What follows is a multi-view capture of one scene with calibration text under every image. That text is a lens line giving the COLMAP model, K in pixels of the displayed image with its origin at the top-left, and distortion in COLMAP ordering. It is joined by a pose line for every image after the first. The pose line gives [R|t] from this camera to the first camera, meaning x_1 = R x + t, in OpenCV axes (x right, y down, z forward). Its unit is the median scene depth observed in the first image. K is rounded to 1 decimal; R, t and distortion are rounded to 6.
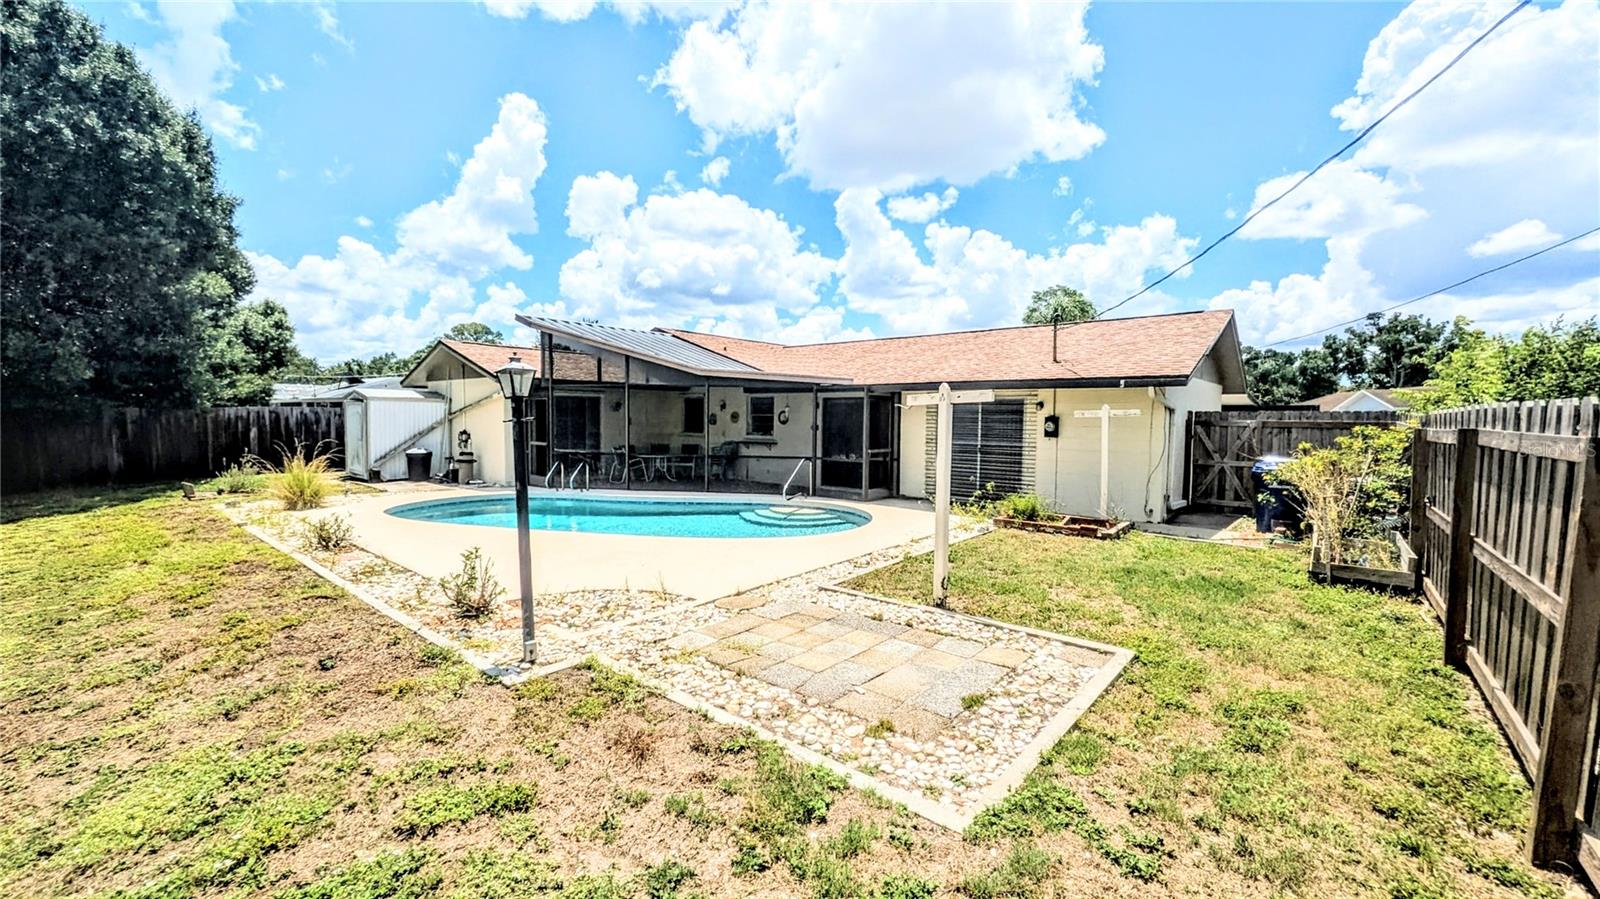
lens RADIAL K [[624.4, 0, 799.9], [0, 624.4, 447.0], [0, 0, 1]] dist [0.001355, -0.000059]
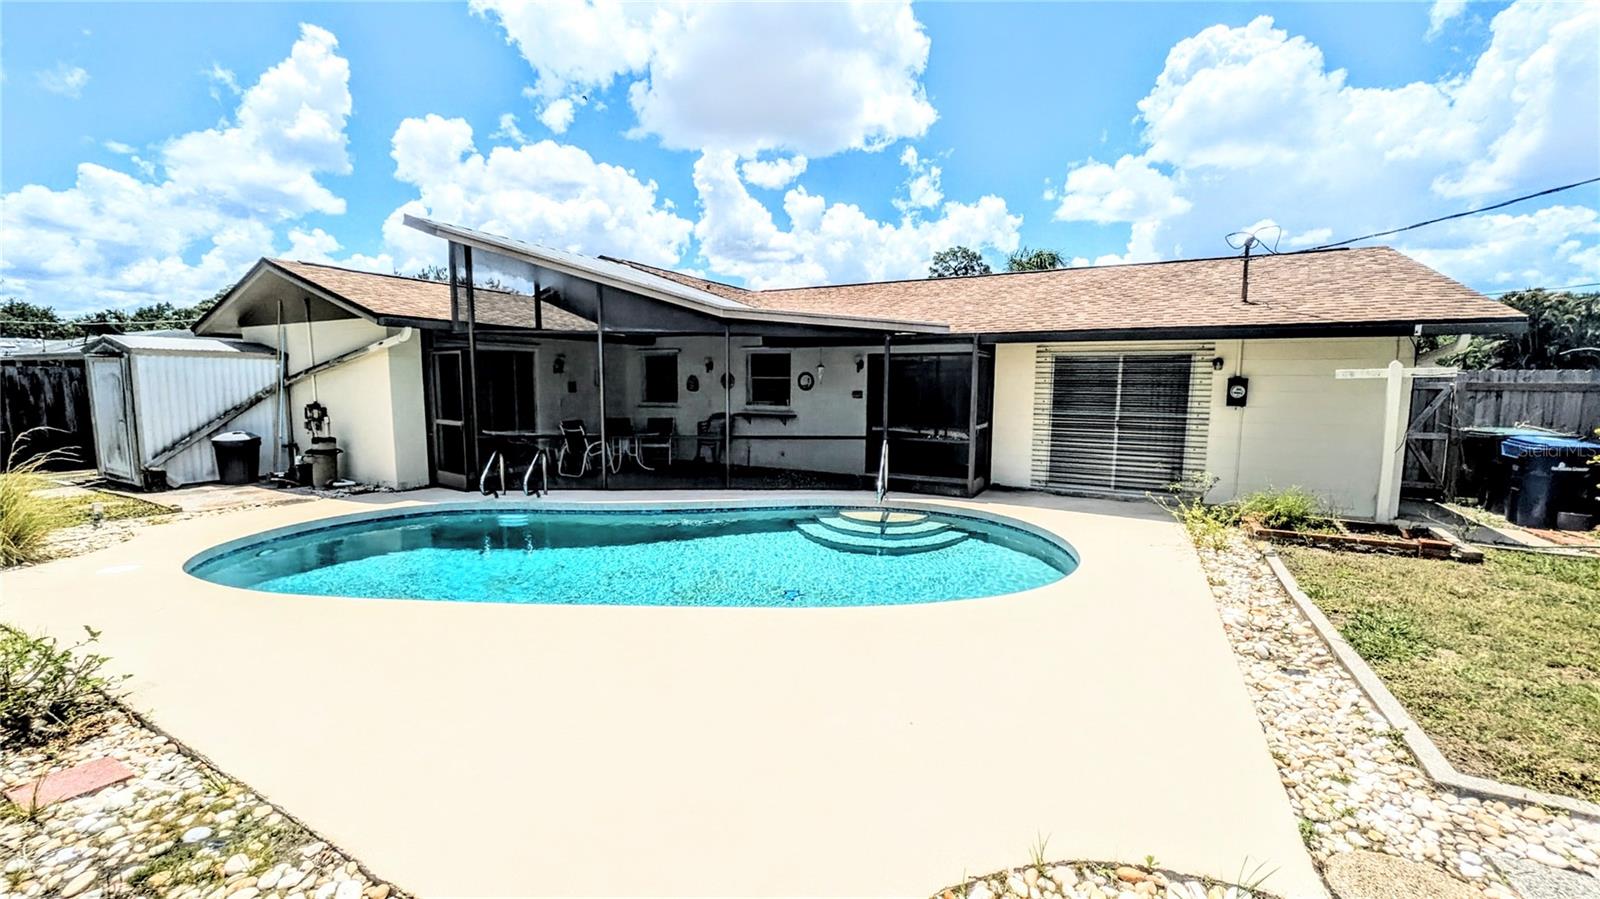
lens RADIAL K [[624.4, 0, 799.9], [0, 624.4, 447.0], [0, 0, 1]] dist [0.001355, -0.000059]
pose [[0.978526, -0.025379, 0.204555, -0.185010], [0.013552, 0.998165, 0.059017, -0.012721], [-0.205677, -0.054978, 0.977074, 0.270774]]
